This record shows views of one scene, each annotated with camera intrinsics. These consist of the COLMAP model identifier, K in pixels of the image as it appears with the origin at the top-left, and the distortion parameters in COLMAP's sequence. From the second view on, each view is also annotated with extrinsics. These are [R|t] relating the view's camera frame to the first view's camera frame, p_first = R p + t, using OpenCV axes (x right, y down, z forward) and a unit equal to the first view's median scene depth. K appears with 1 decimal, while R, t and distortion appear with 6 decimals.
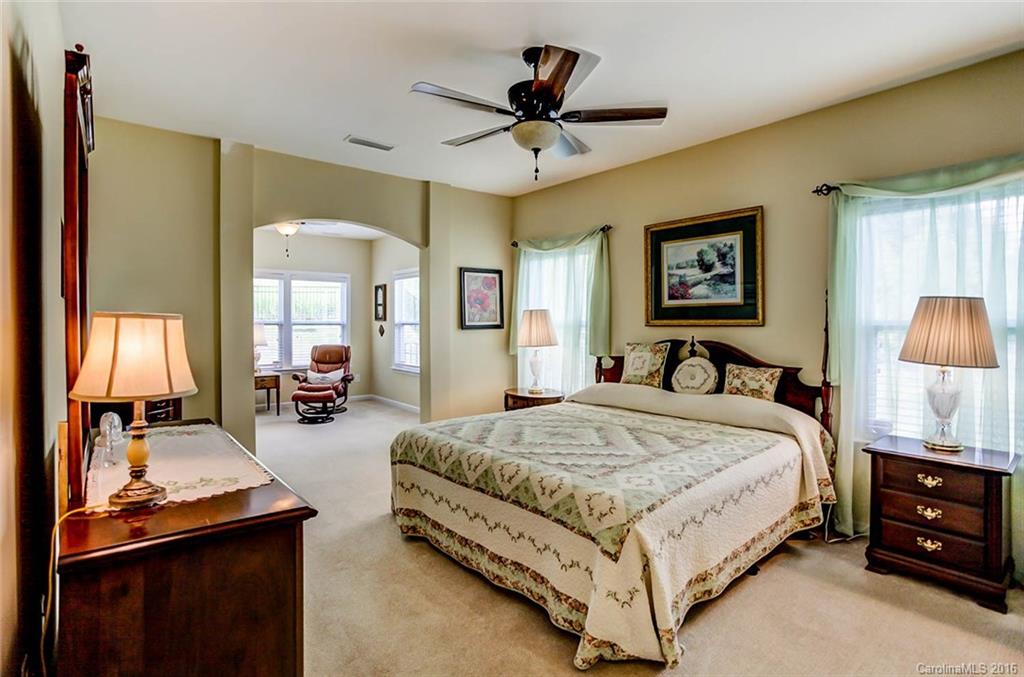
lens RADIAL K [[508.6, 0, 509.2], [0, 508.6, 331.3], [0, 0, 1]] dist [-0.043888, 0.004275]
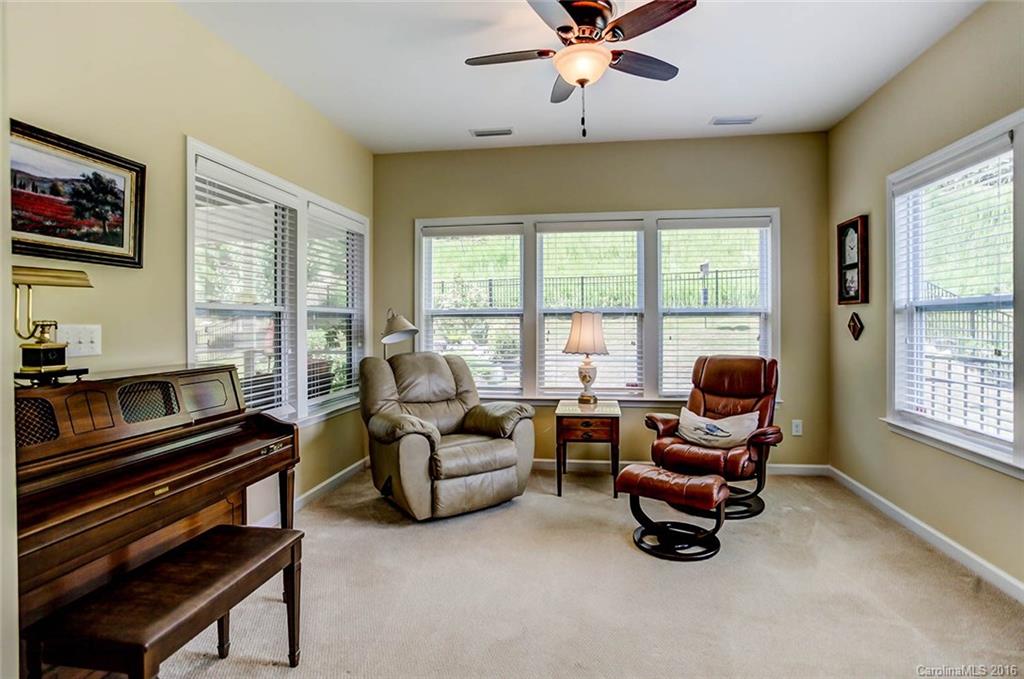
lens RADIAL K [[508.6, 0, 501.5], [0, 508.6, 323.2], [0, 0, 1]] dist [-0.043888, 0.004275]
pose [[0.666154, -0.004278, -0.745802, -0.144553], [-0.003848, 0.999951, -0.009173, 0.000953], [0.745805, 0.008981, 0.666104, 0.522157]]
